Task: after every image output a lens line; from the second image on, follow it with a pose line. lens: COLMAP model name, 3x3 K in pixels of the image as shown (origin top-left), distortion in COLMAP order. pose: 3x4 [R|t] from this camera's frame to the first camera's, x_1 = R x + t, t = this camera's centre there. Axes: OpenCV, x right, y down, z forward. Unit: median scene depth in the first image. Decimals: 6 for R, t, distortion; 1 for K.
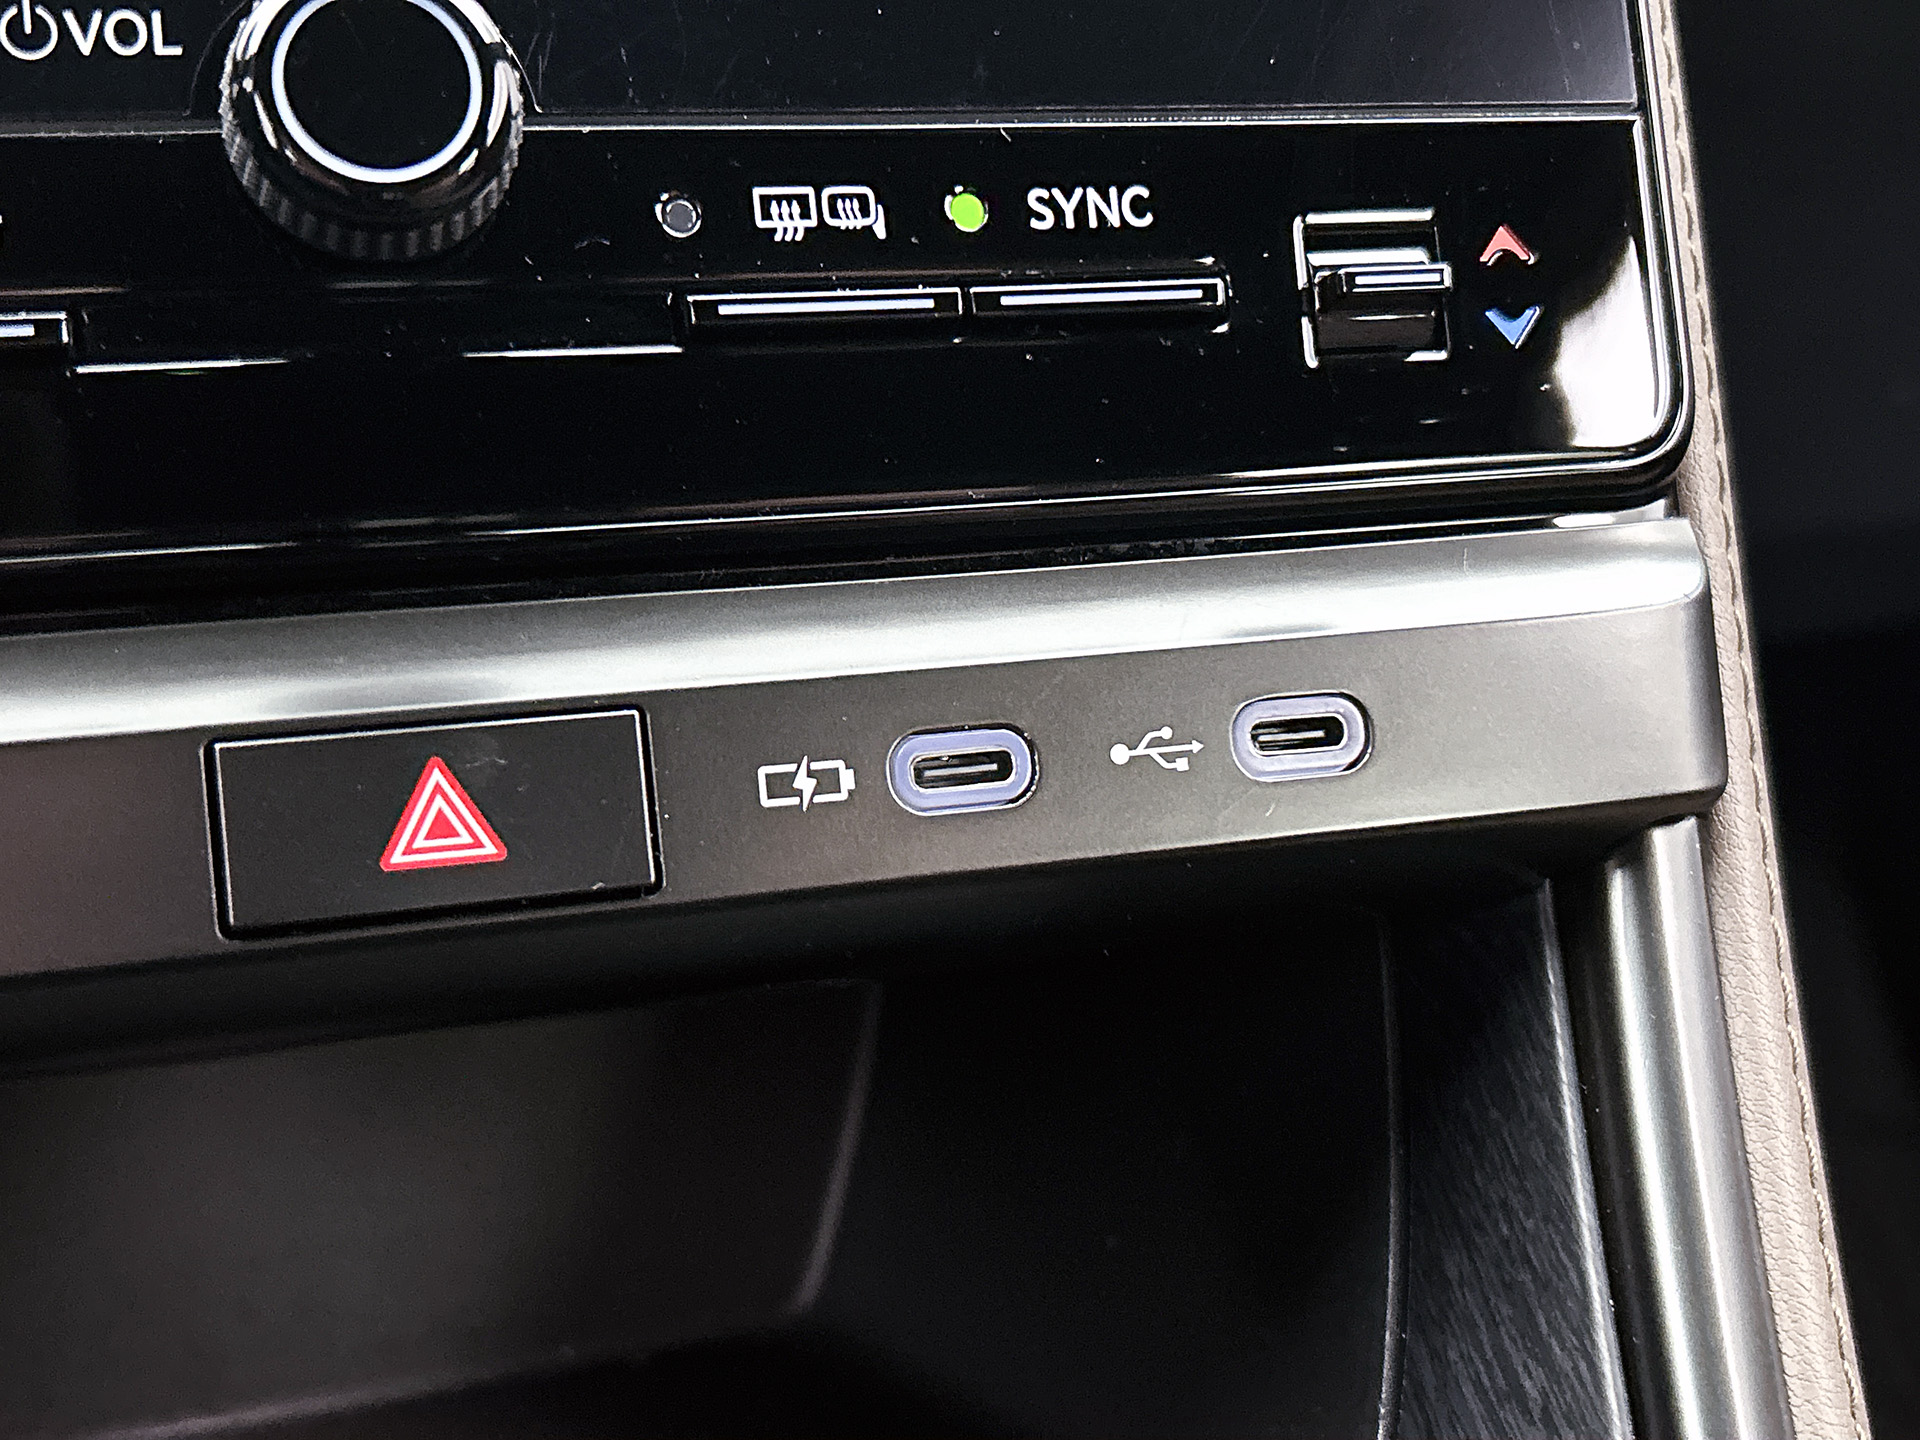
lens RADIAL K [[2472.4, 0, 962.5], [0, 2472.4, 723.9], [0, 0, 1]] dist [0.012911, 0.000000]
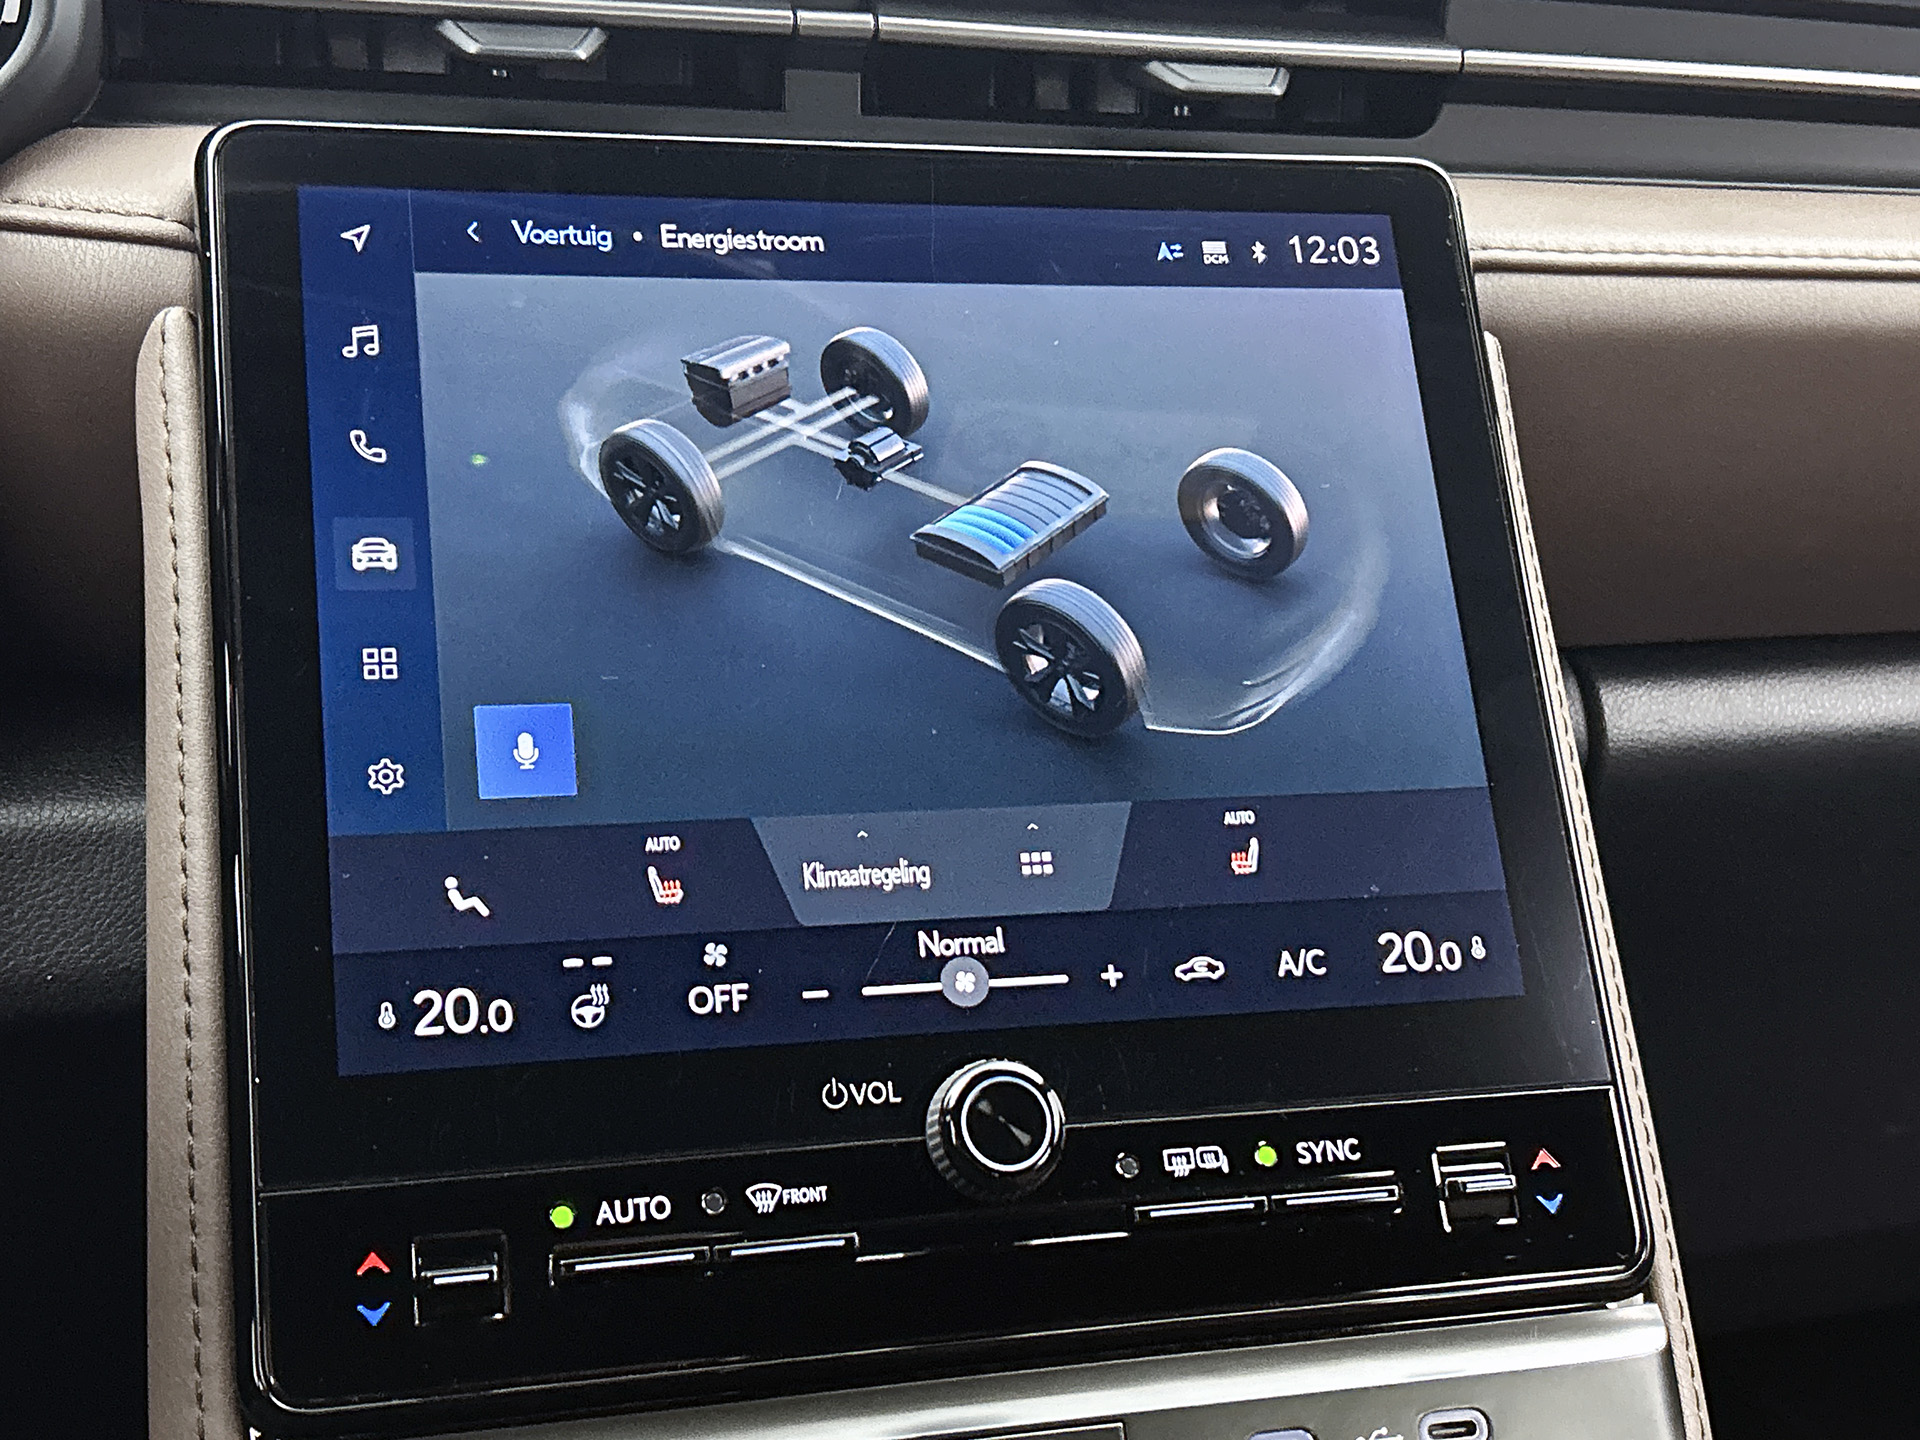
lens RADIAL K [[2639.4, 0, 969.4], [0, 2639.4, 721.7], [0, 0, 1]] dist [0.034452, 0.000000]
pose [[0.999733, -0.017166, -0.015448, -0.195089], [0.012857, 0.969399, -0.245153, -0.029417], [0.019184, 0.244889, 0.969361, -1.118964]]
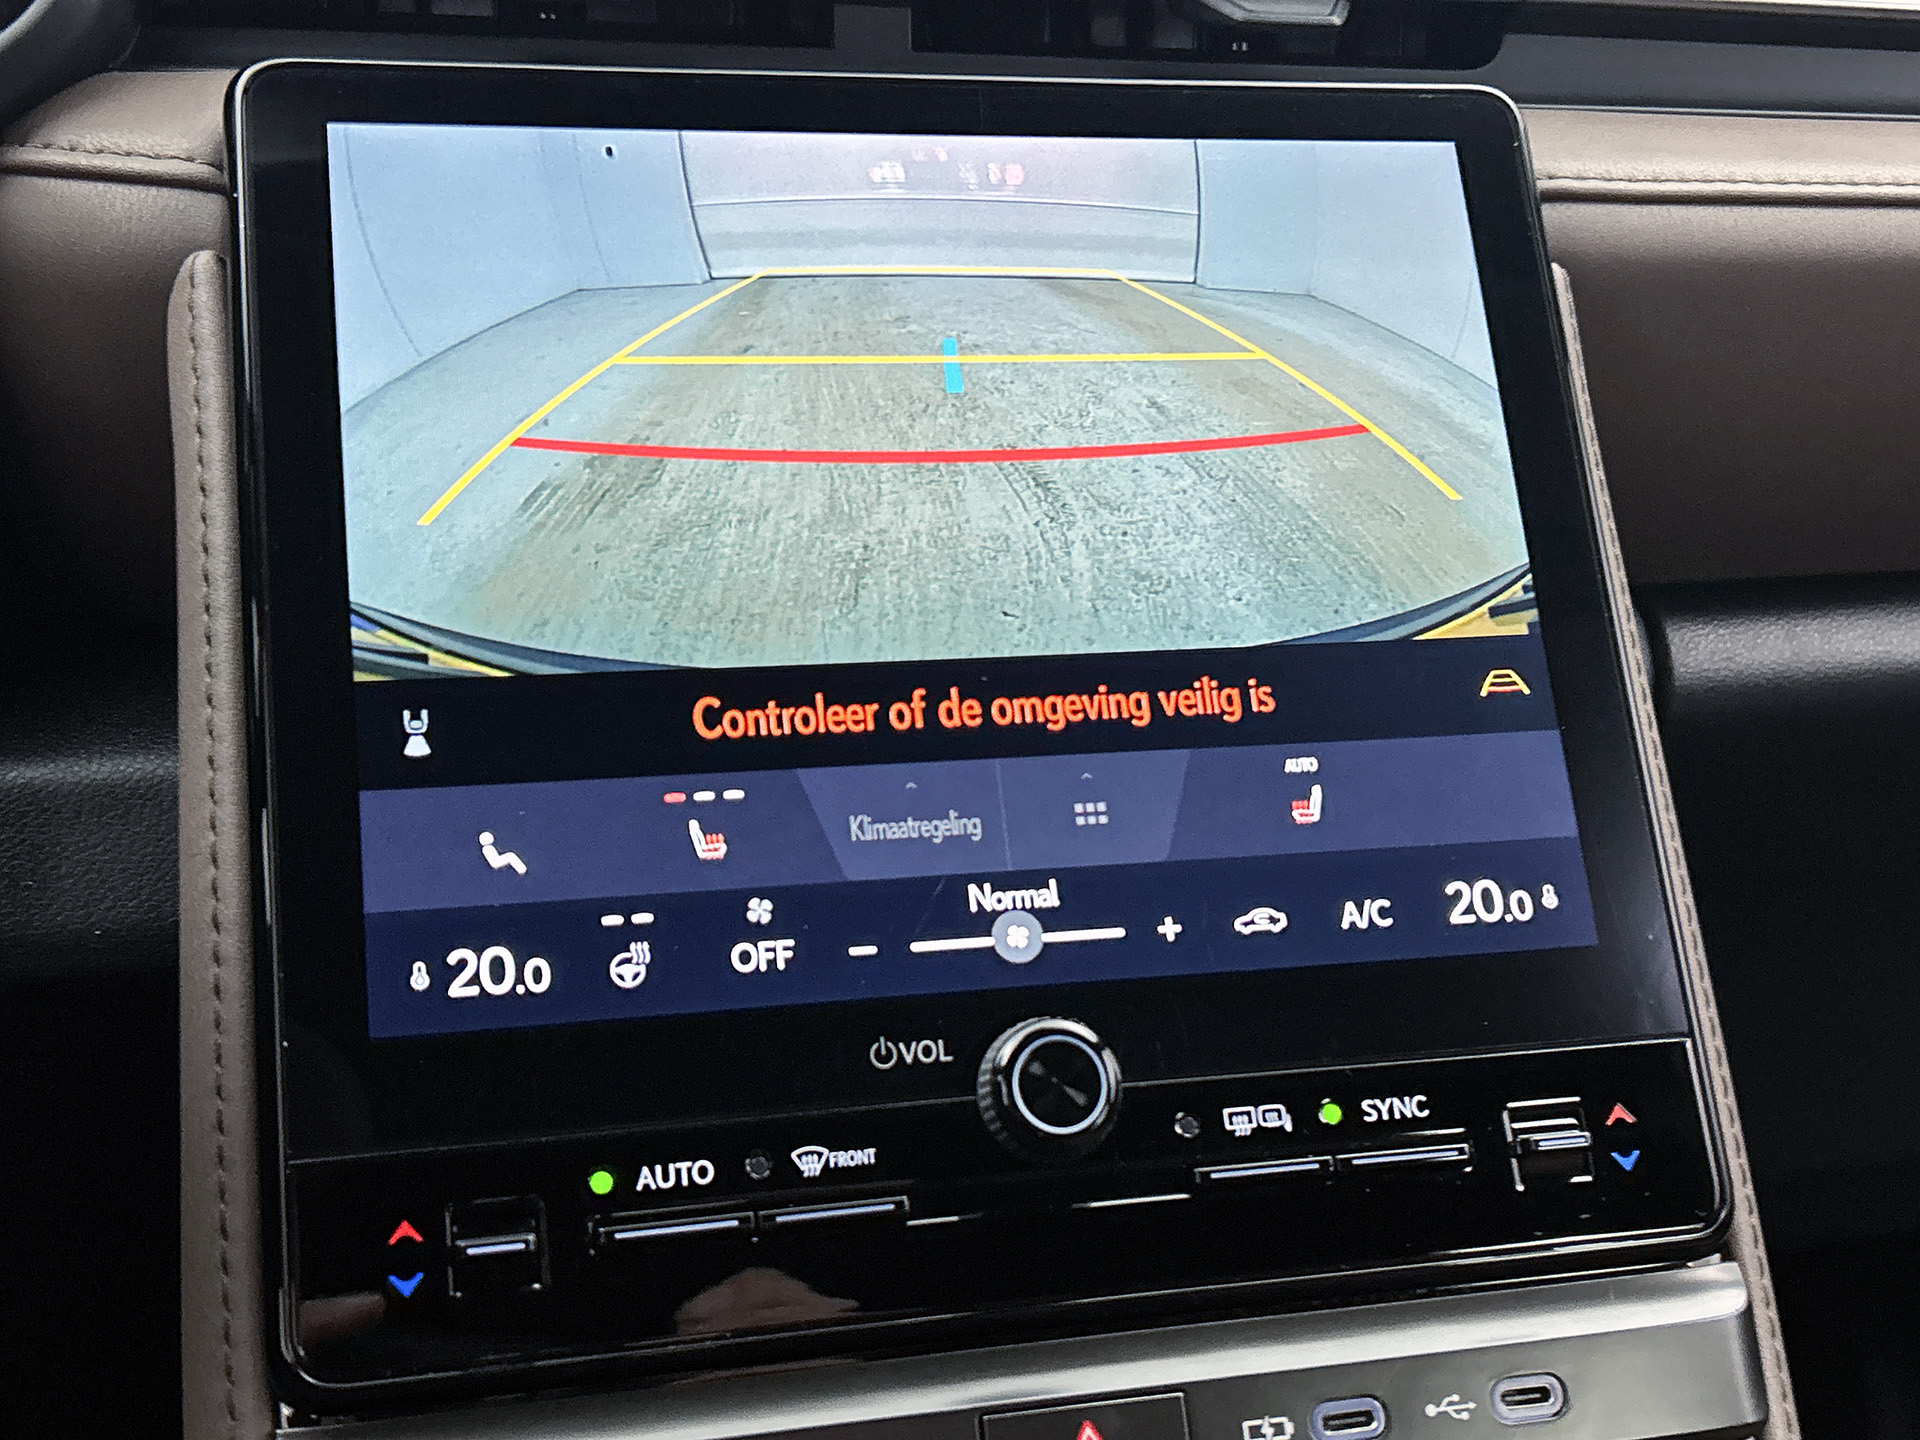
lens RADIAL K [[2472.4, 0, 973.3], [0, 2472.4, 709.0], [0, 0, 1]] dist [0.012911, 0.000000]
pose [[0.998528, -0.024695, -0.048285, -0.172900], [0.013084, 0.973711, -0.227409, -0.080398], [0.052632, 0.226443, 0.972601, -0.931806]]
